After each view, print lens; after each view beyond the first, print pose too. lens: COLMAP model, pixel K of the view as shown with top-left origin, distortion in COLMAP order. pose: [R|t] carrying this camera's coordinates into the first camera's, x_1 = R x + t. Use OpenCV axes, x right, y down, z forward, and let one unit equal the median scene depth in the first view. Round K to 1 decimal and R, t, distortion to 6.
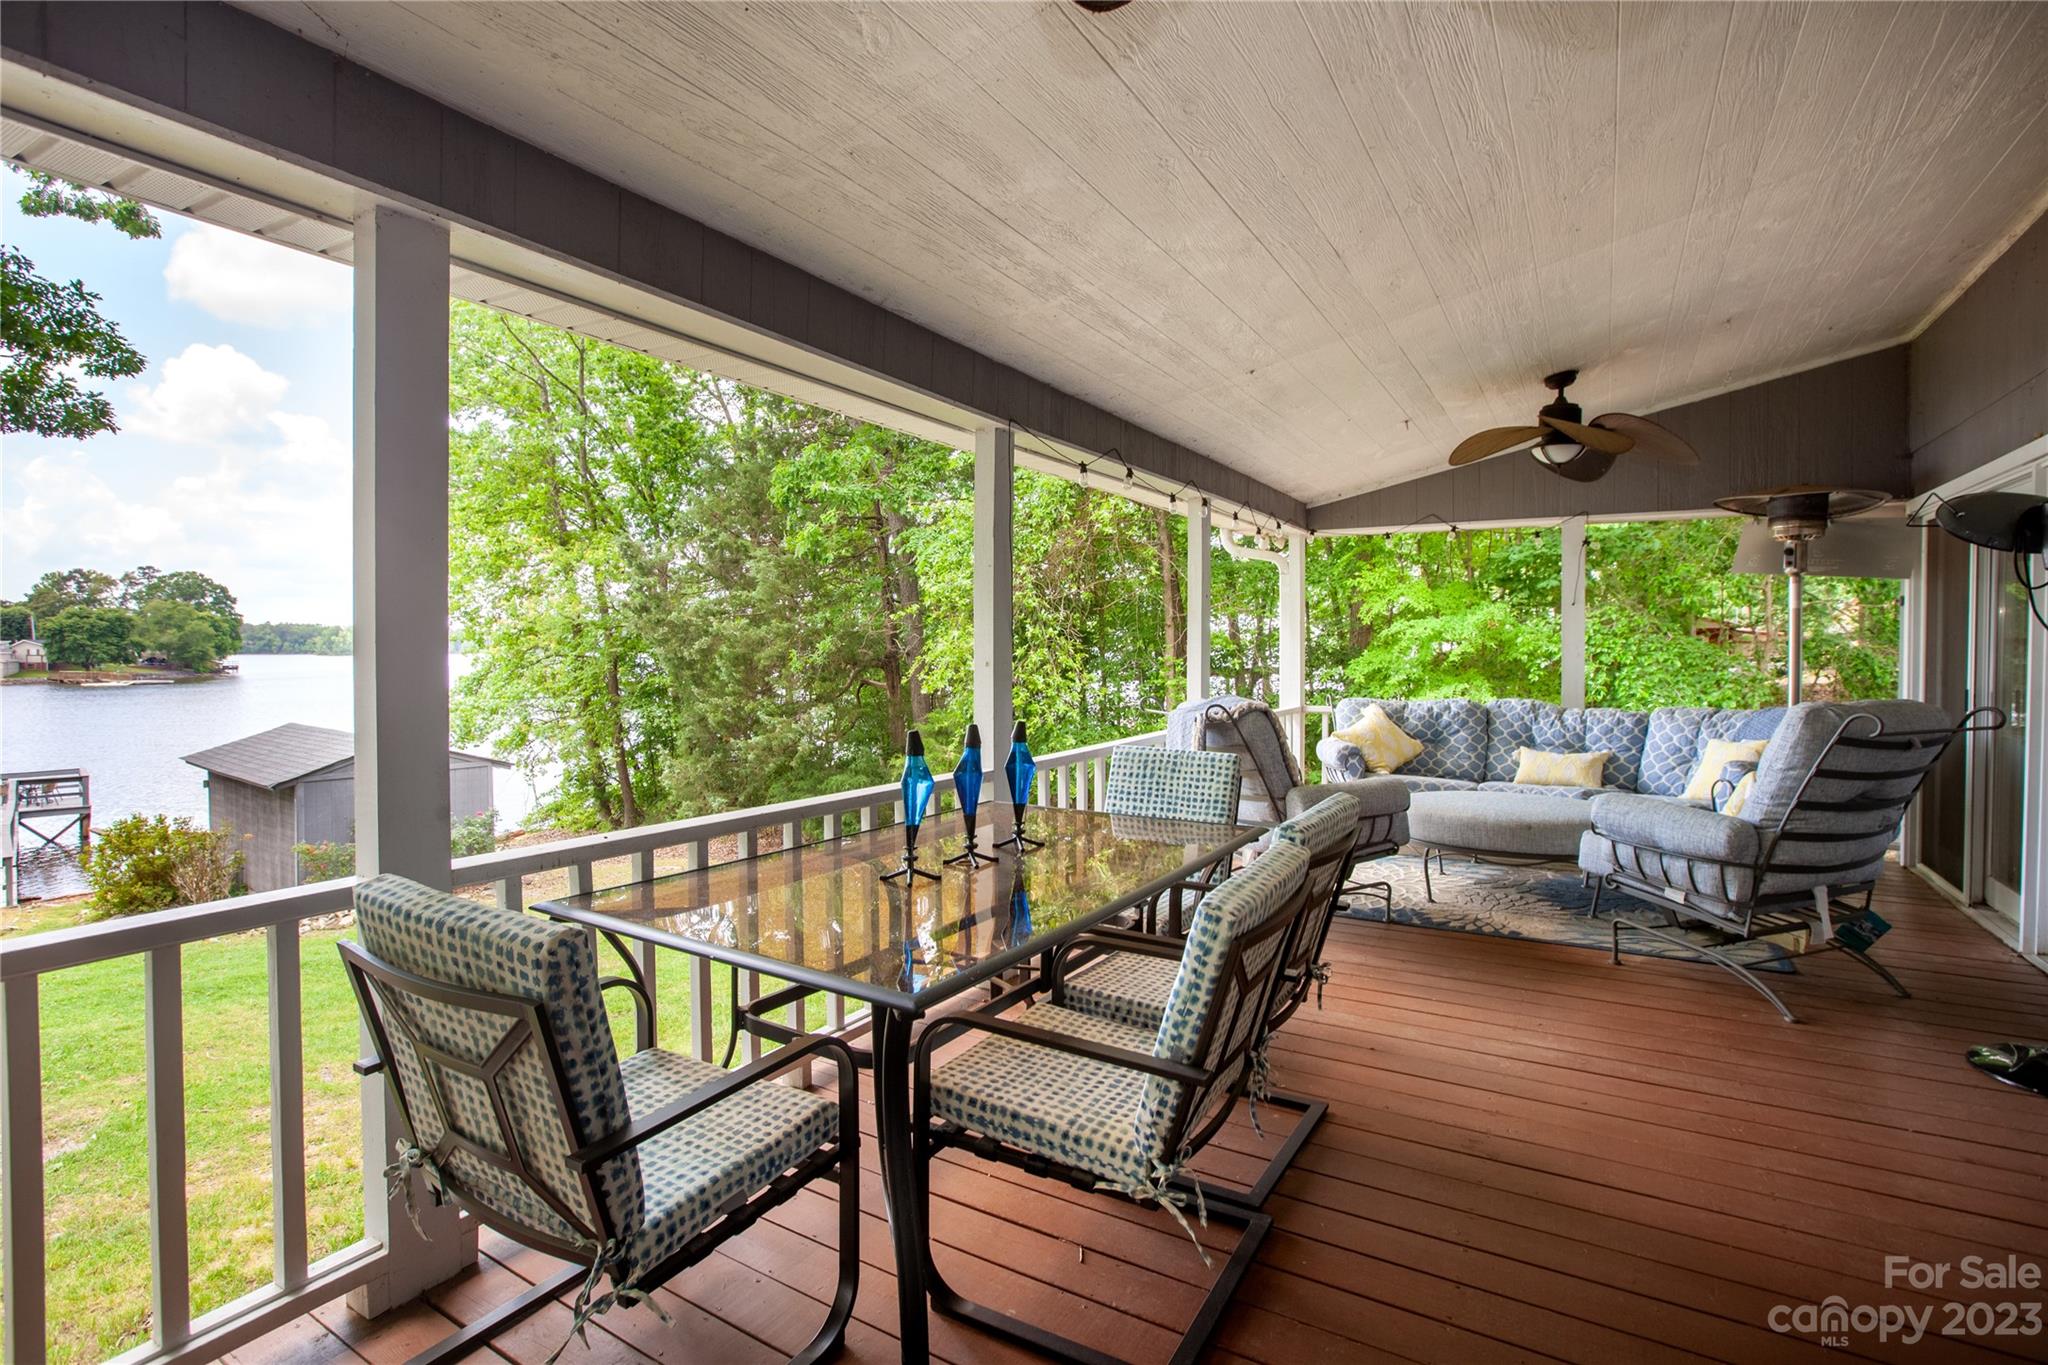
lens RADIAL K [[967.3, 0, 1031.3], [0, 967.3, 711.6], [0, 0, 1]] dist [-0.000933, 0.000123]
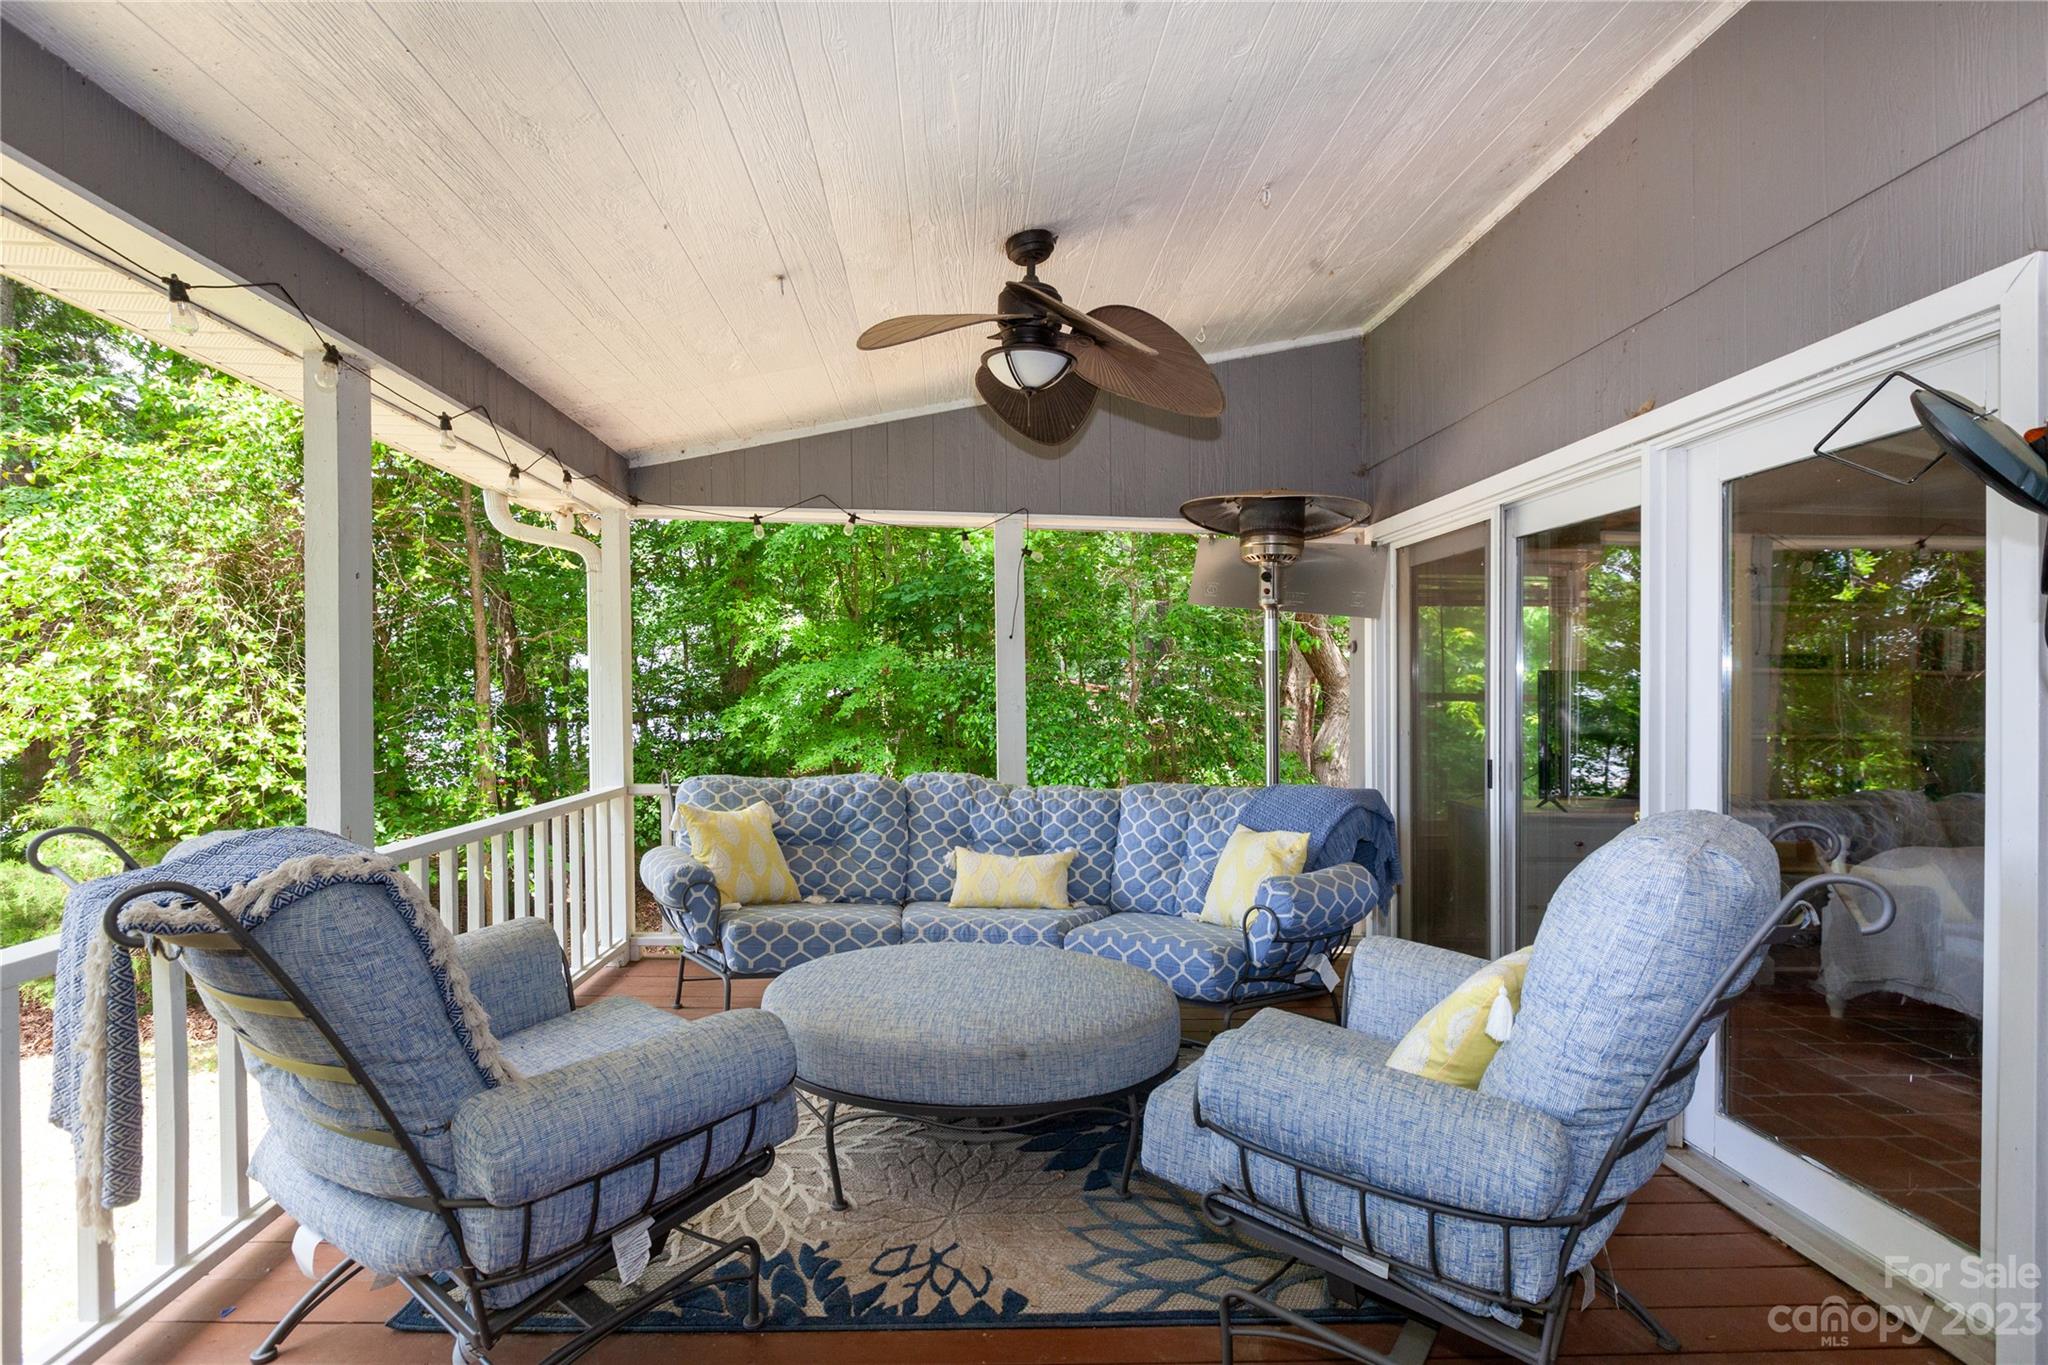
lens RADIAL K [[967.3, 0, 1031.3], [0, 967.3, 711.6], [0, 0, 1]] dist [-0.000933, 0.000123]
pose [[0.816867, 0.002099, 0.576822, 0.172497], [0.023003, 0.999079, -0.036212, -0.031668], [-0.576367, 0.042849, 0.816067, 0.440540]]
